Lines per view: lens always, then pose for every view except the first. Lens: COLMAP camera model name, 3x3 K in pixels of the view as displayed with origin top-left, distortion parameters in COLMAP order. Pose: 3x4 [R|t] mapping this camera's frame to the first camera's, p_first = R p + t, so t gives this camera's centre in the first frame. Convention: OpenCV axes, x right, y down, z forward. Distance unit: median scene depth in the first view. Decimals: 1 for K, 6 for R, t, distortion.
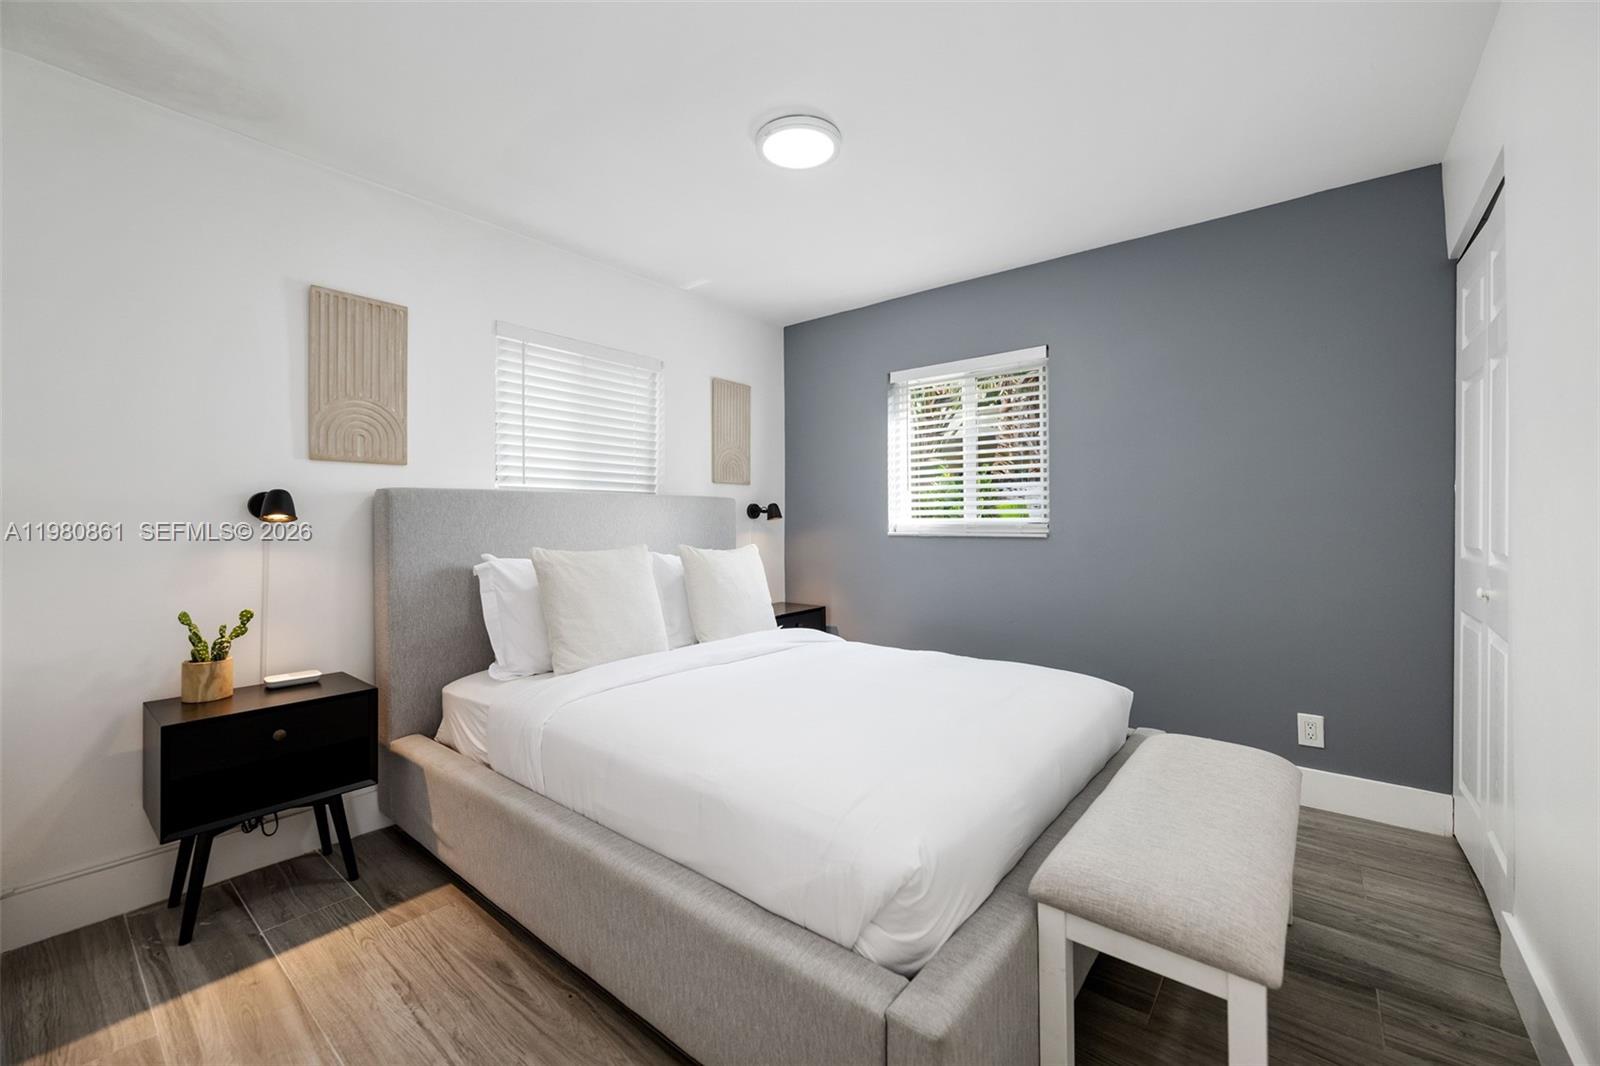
lens RADIAL K [[645.1, 0, 797.7], [0, 645.1, 518.6], [0, 0, 1]] dist [-0.007040, 0.000004]
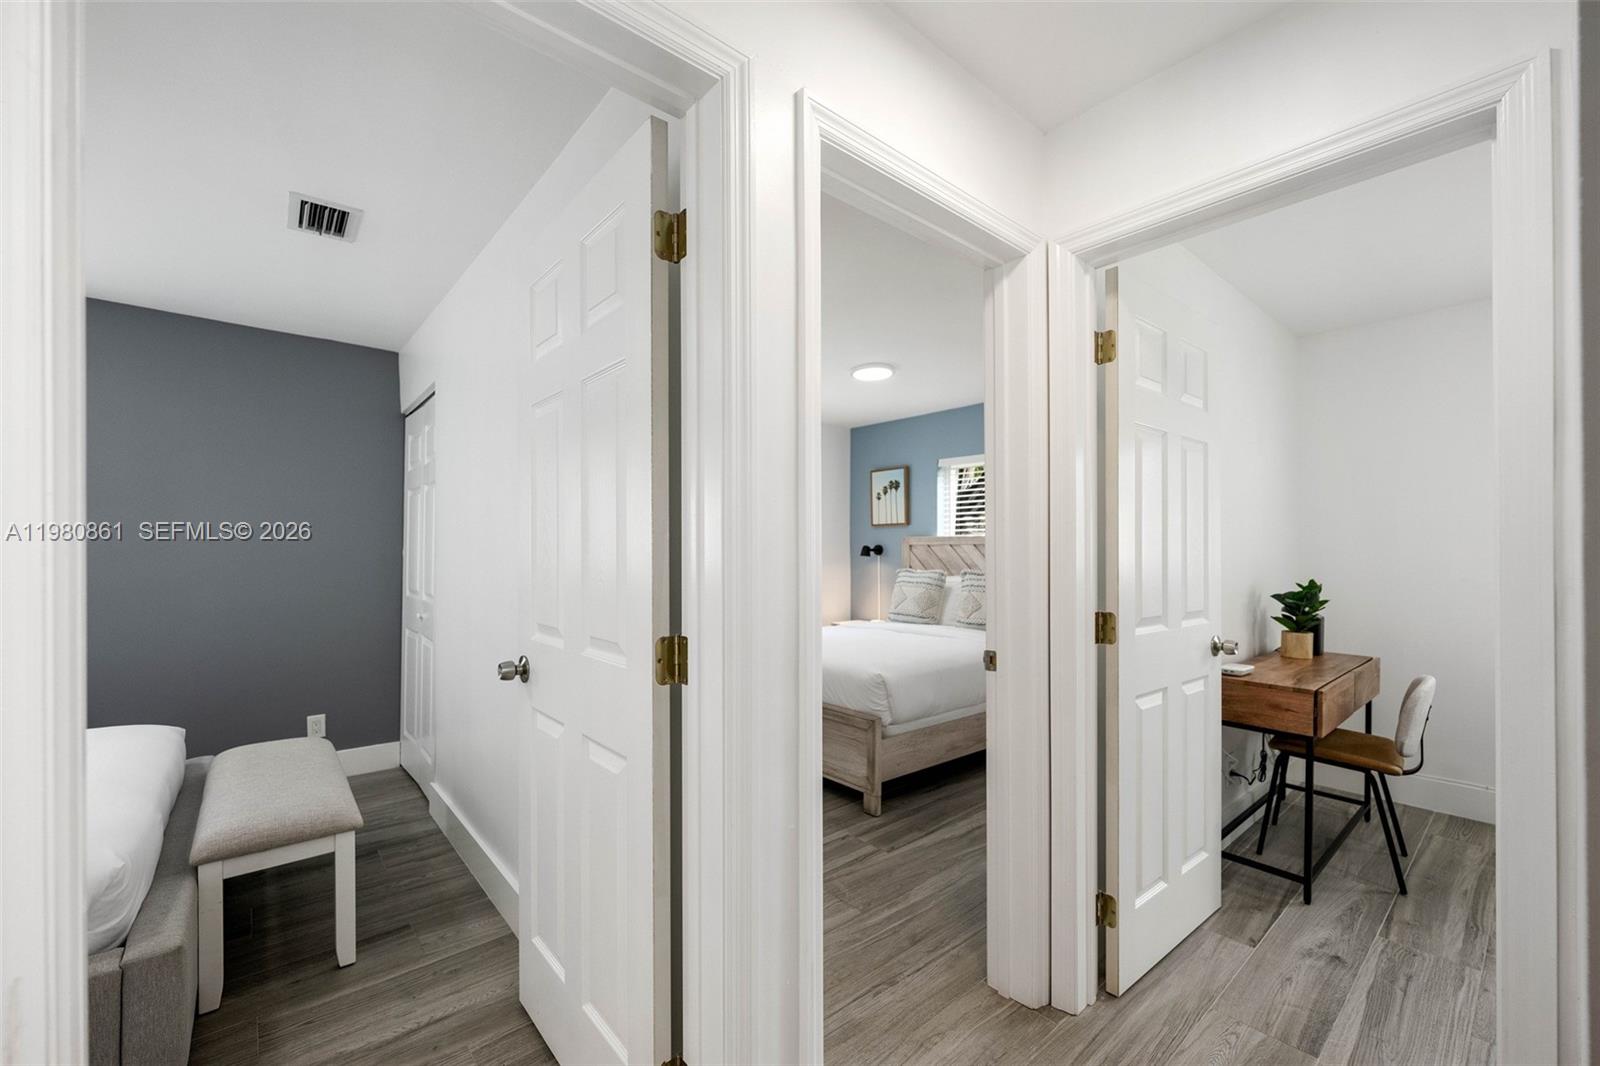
lens RADIAL K [[645.1, 0, 799.0], [0, 645.1, 540.8], [0, 0, 1]] dist [-0.007040, 0.000004]
pose [[0.176979, 0.017241, 0.984064, -0.489855], [-0.000127, 0.999847, -0.017494, -0.059437], [-0.984215, 0.002971, 0.176954, -0.342789]]
